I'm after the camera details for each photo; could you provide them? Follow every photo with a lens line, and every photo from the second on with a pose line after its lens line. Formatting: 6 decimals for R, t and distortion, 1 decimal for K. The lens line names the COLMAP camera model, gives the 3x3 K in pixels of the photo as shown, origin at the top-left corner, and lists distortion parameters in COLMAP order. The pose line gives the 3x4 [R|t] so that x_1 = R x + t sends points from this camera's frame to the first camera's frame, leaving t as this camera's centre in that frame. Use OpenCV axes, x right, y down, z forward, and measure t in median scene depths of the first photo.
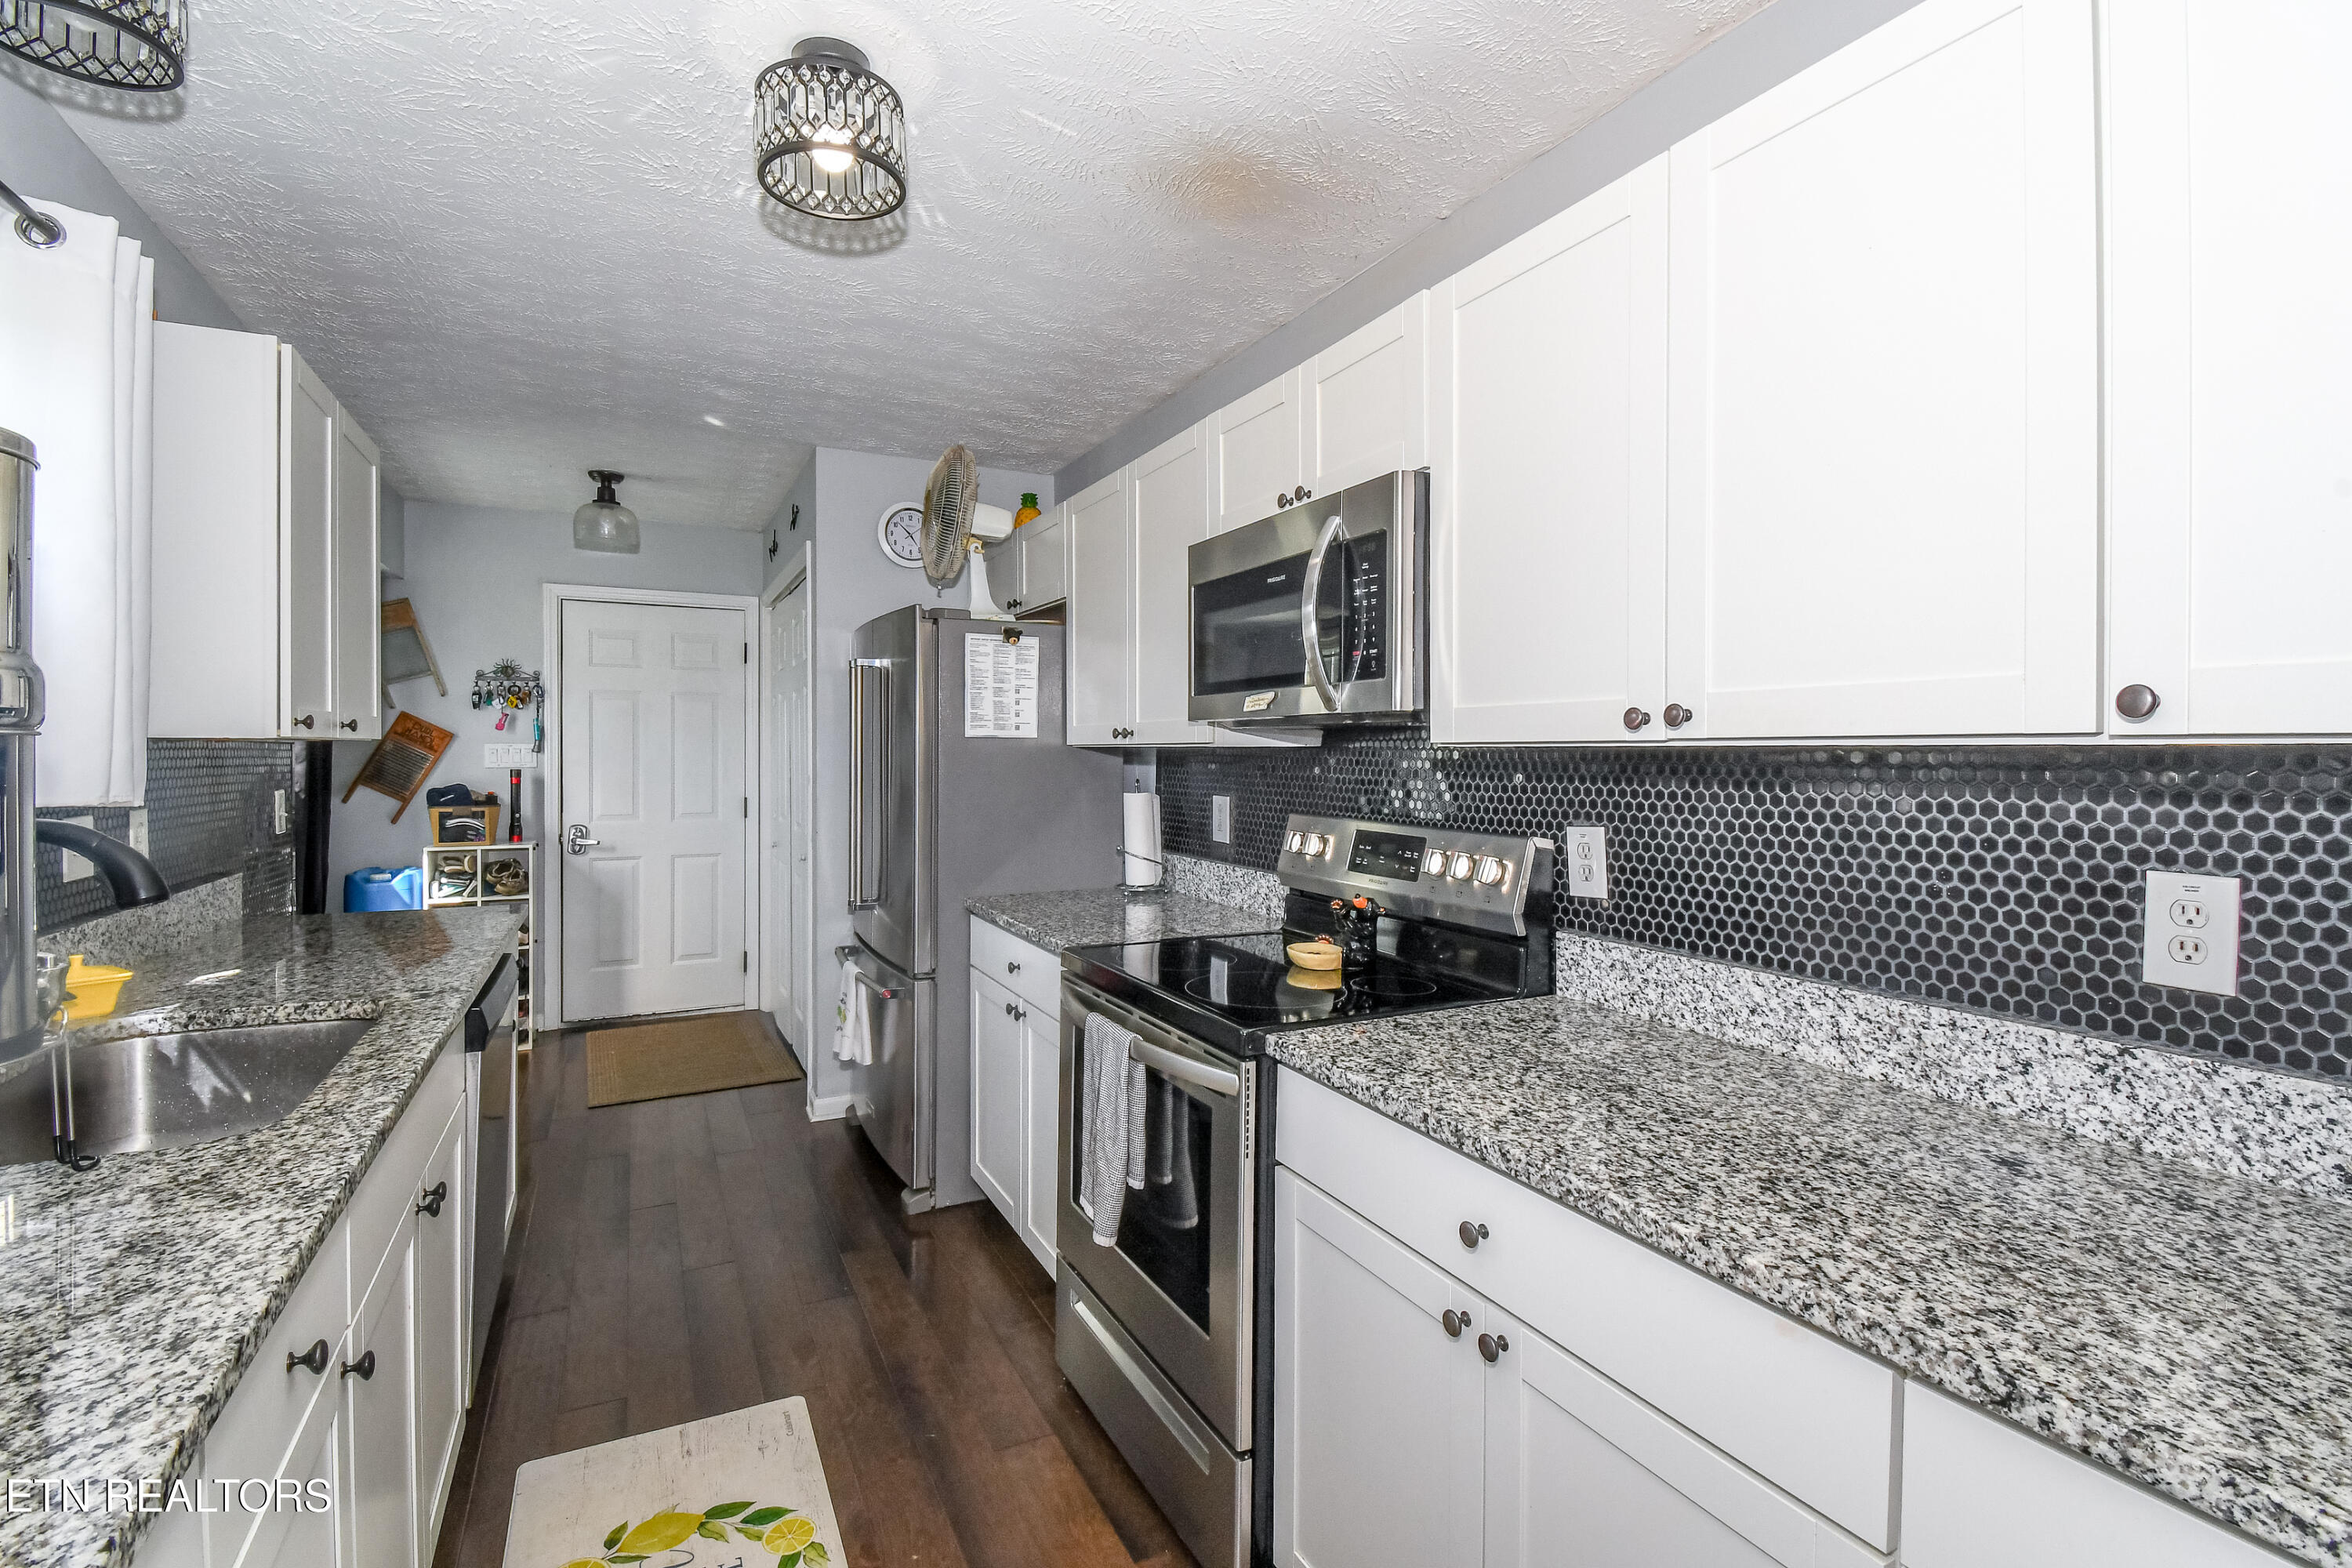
lens RADIAL K [[1071.6, 0, 1172.4], [0, 1071.6, 757.2], [0, 0, 1]] dist [0.029409, -0.021342]
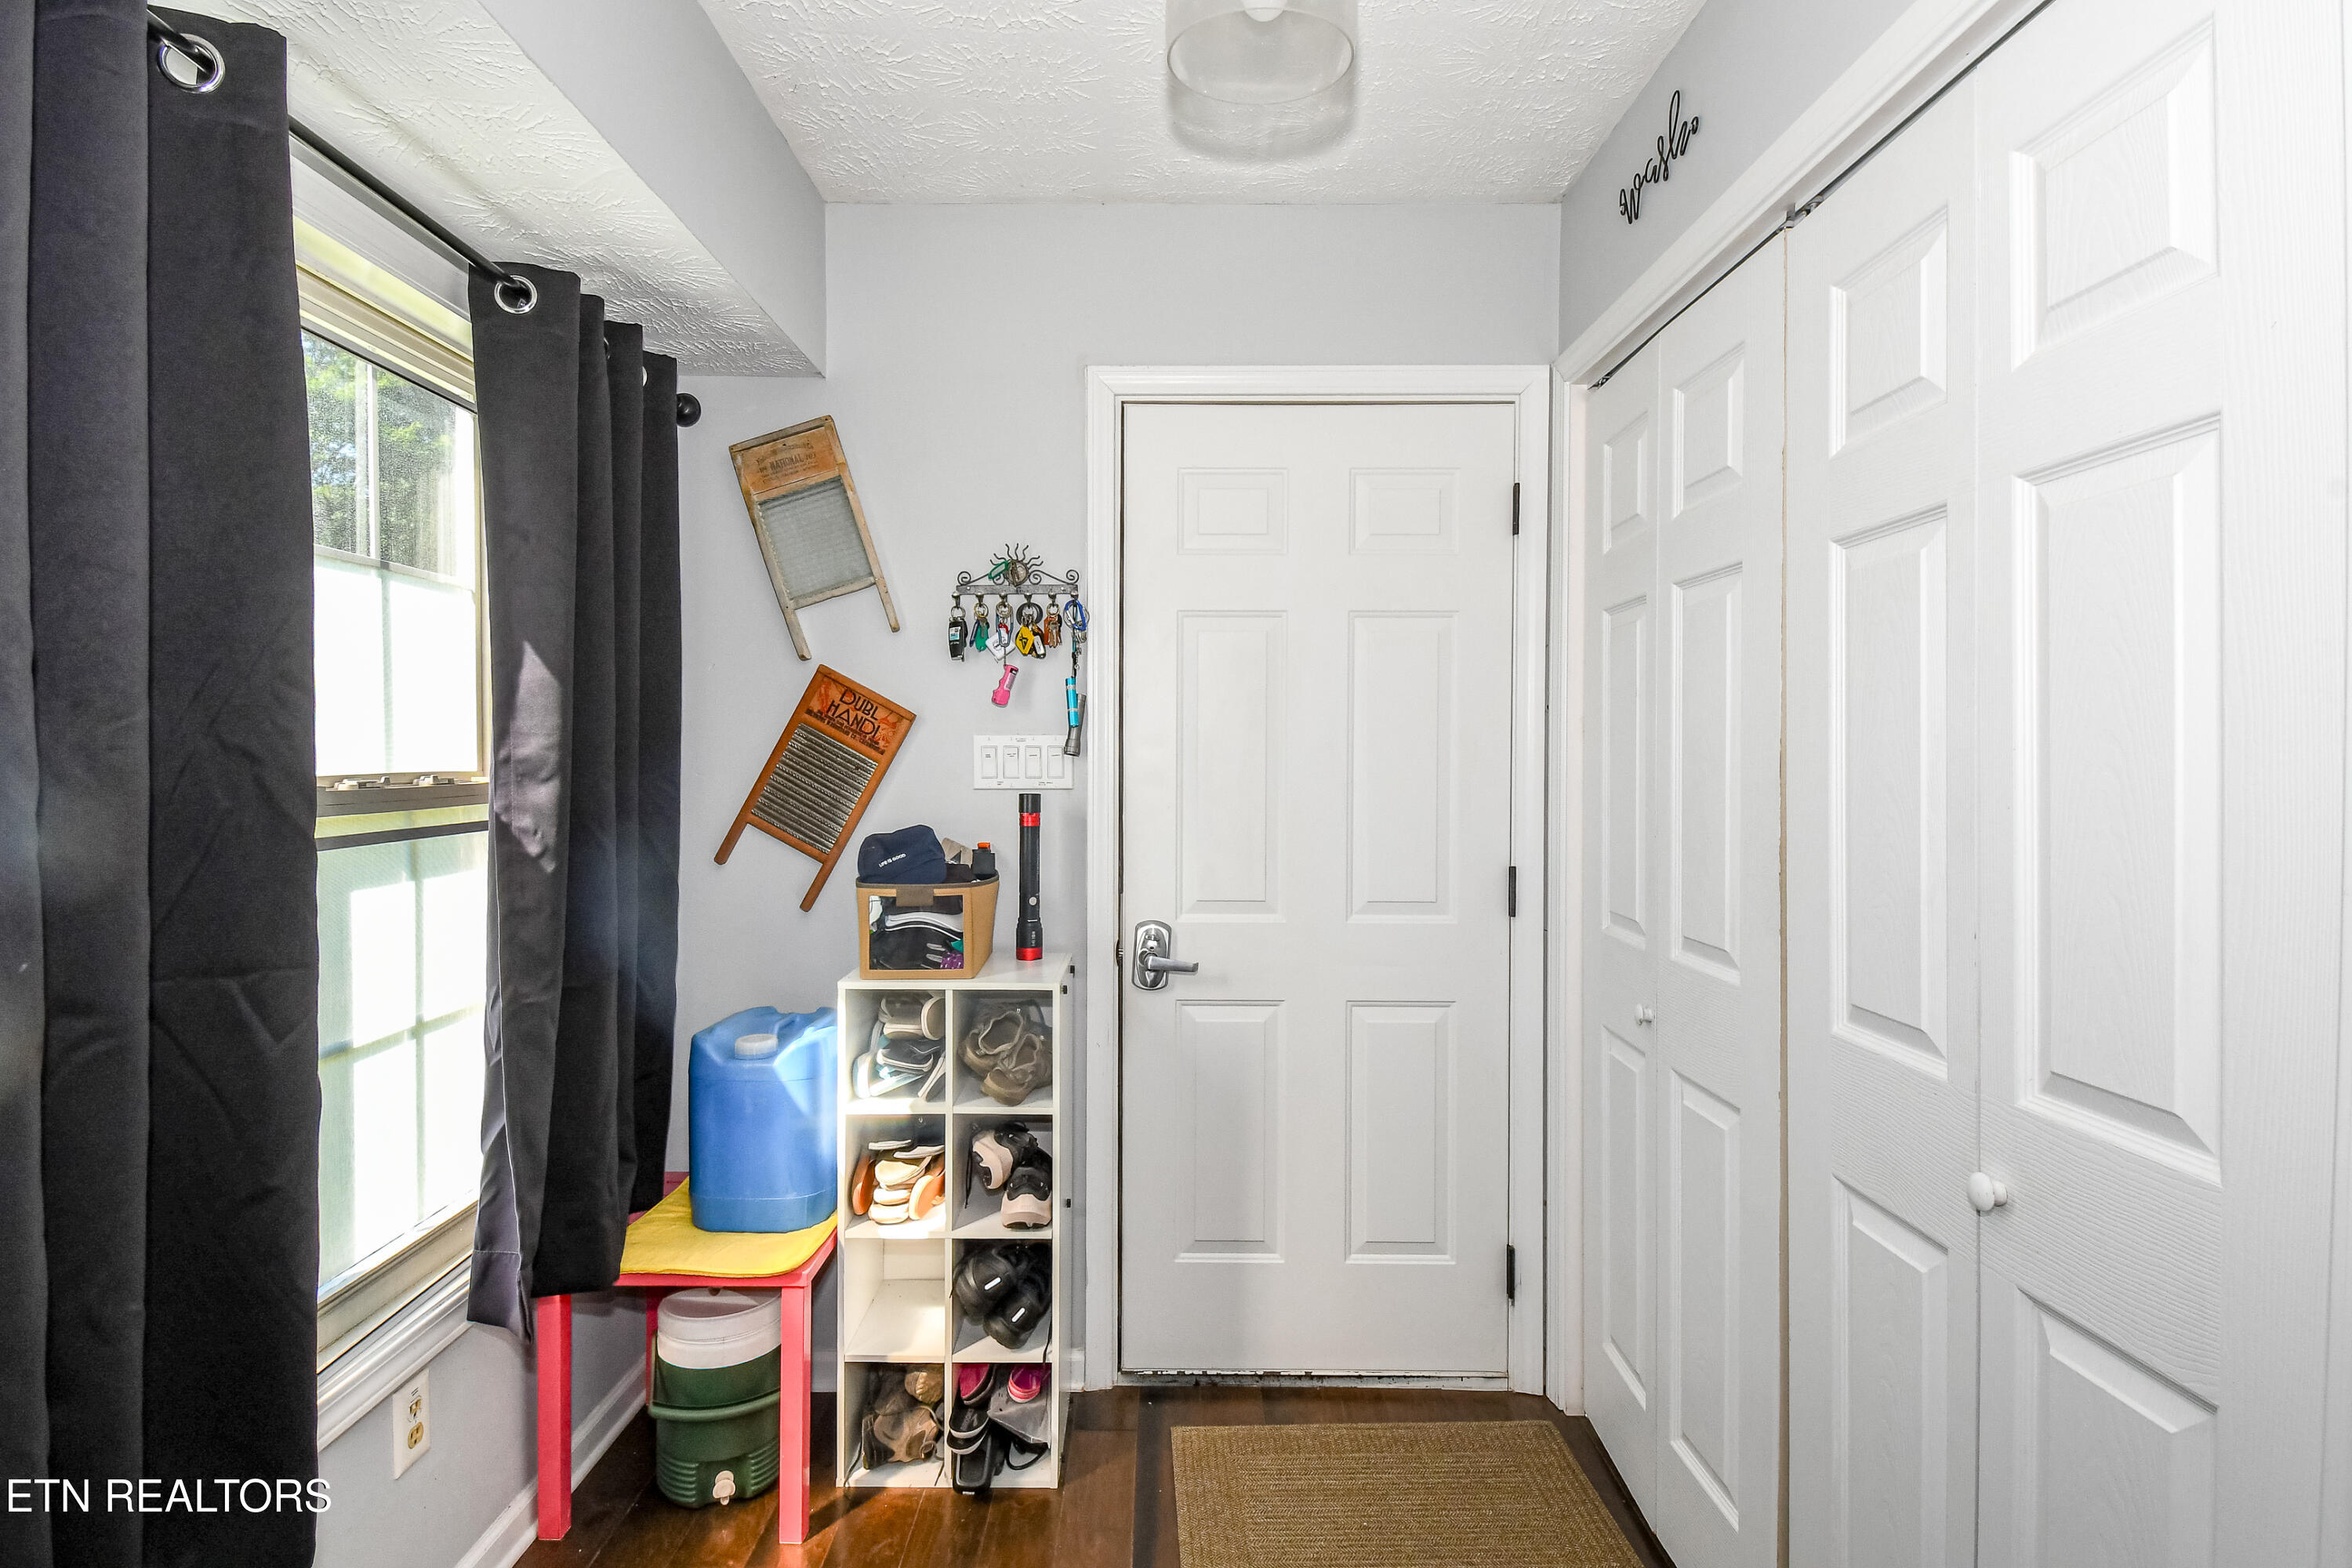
lens RADIAL K [[1233.9, 0, 1176.0], [0, 1233.9, 784.0], [0, 0, 1]] dist [0.036606, 0.000116]
pose [[0.892979, 0.013322, -0.449901, -0.651720], [-0.004702, 0.999783, 0.020272, -0.006874], [0.450073, -0.015987, 0.892848, 1.144342]]
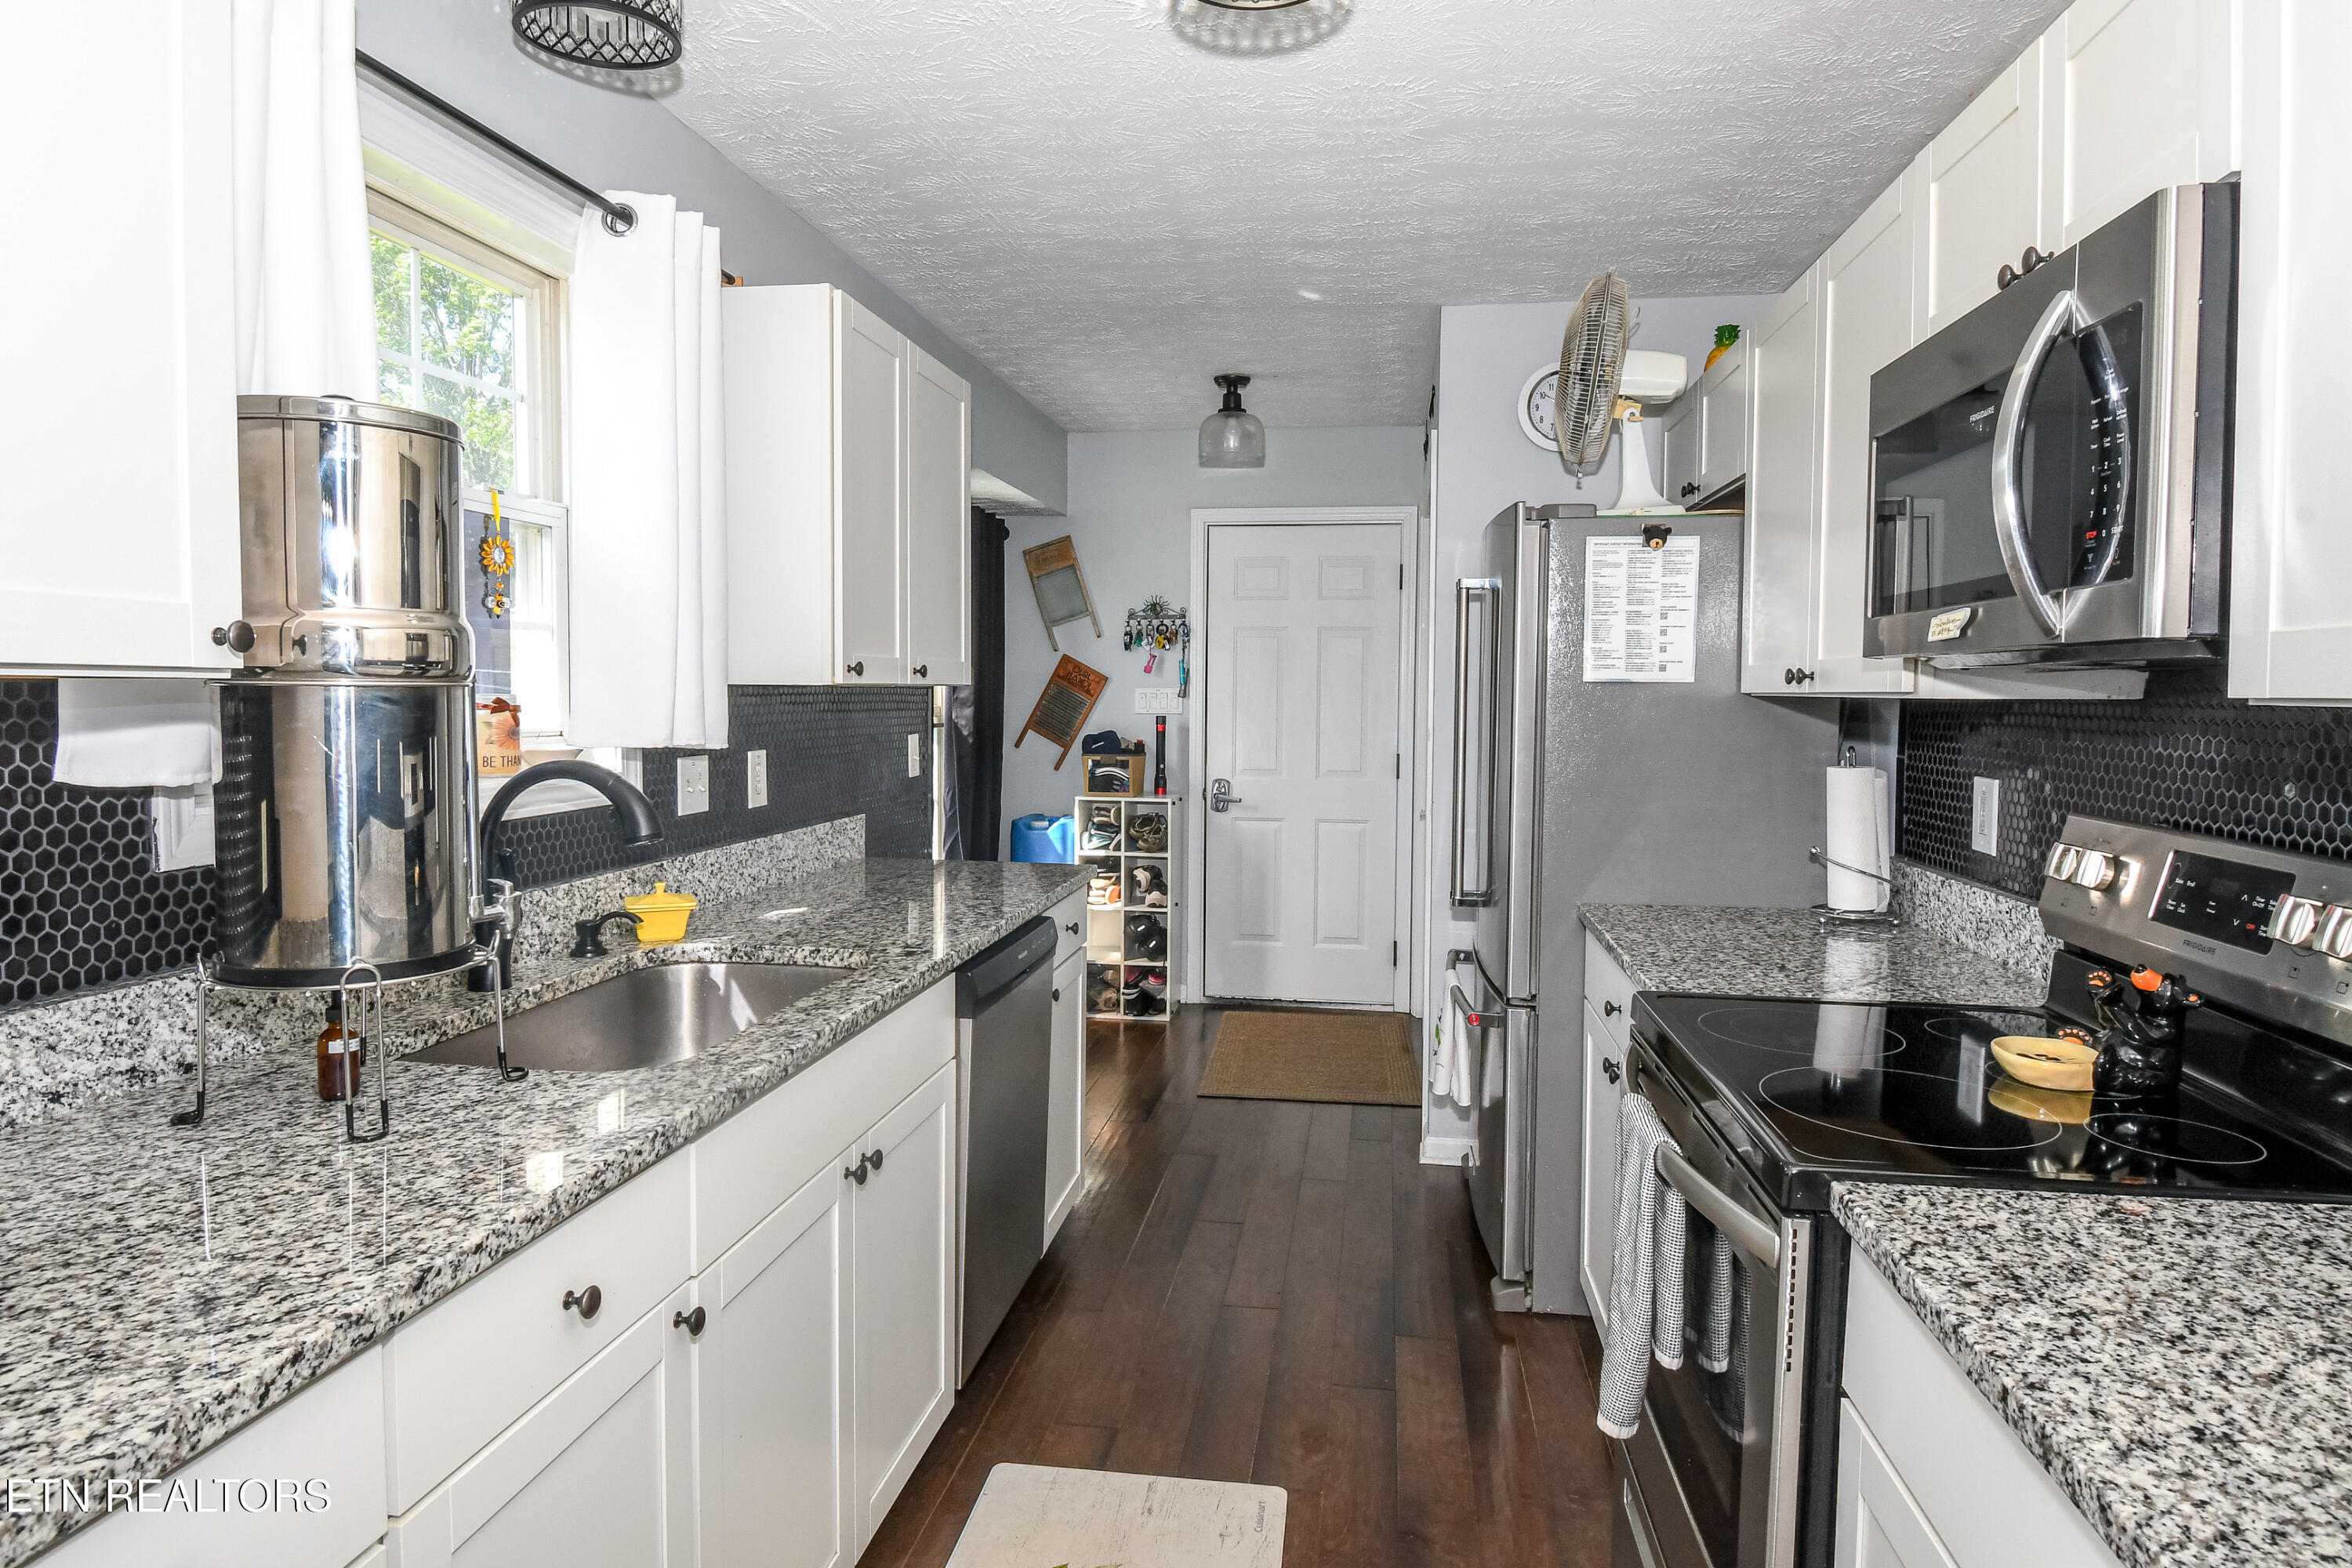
lens RADIAL K [[1375.0, 0, 1172.4], [0, 1375.0, 754.7], [0, 0, 1]] dist [0.018655, -0.032609]
pose [[0.814902, 0.030453, -0.578799, 0.149565], [-0.008670, 0.999147, 0.040363, -0.005903], [0.579534, -0.027874, 0.814471, 0.106583]]
